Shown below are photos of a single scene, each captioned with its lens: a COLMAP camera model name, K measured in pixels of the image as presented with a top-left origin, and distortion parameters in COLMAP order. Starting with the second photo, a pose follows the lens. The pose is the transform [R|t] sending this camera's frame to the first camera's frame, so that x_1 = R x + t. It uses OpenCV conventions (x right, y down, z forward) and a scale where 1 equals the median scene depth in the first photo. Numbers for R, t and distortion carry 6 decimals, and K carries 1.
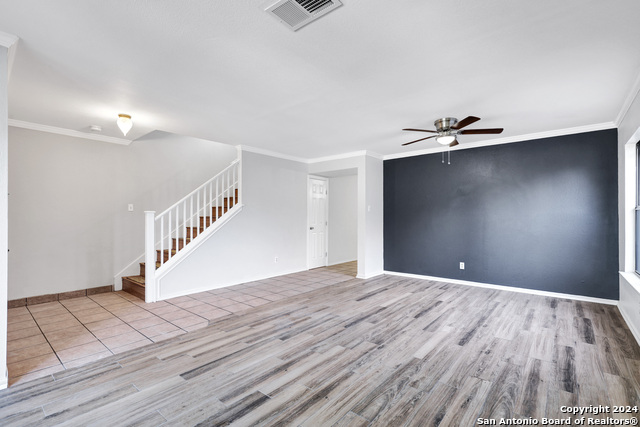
lens RADIAL K [[293.6, 0, 319.7], [0, 293.6, 215.5], [0, 0, 1]] dist [0.002308, -0.001788]
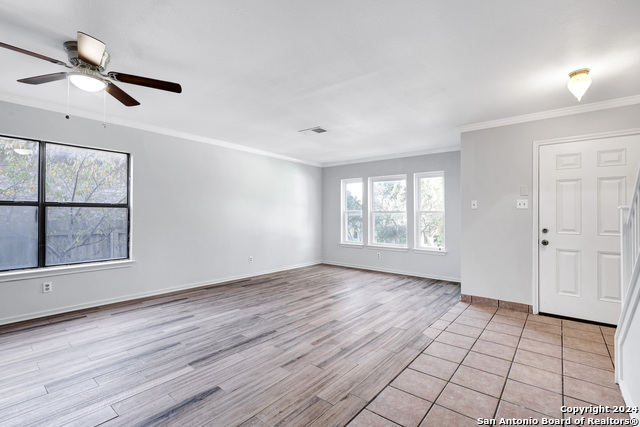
lens RADIAL K [[293.6, 0, 320.5], [0, 293.6, 214.3], [0, 0, 1]] dist [0.002308, -0.001788]
pose [[-0.999814, -0.006115, -0.018270, -0.042180], [-0.005885, 0.999903, -0.012617, 0.012159], [0.018346, -0.012507, -0.999753, 2.082420]]
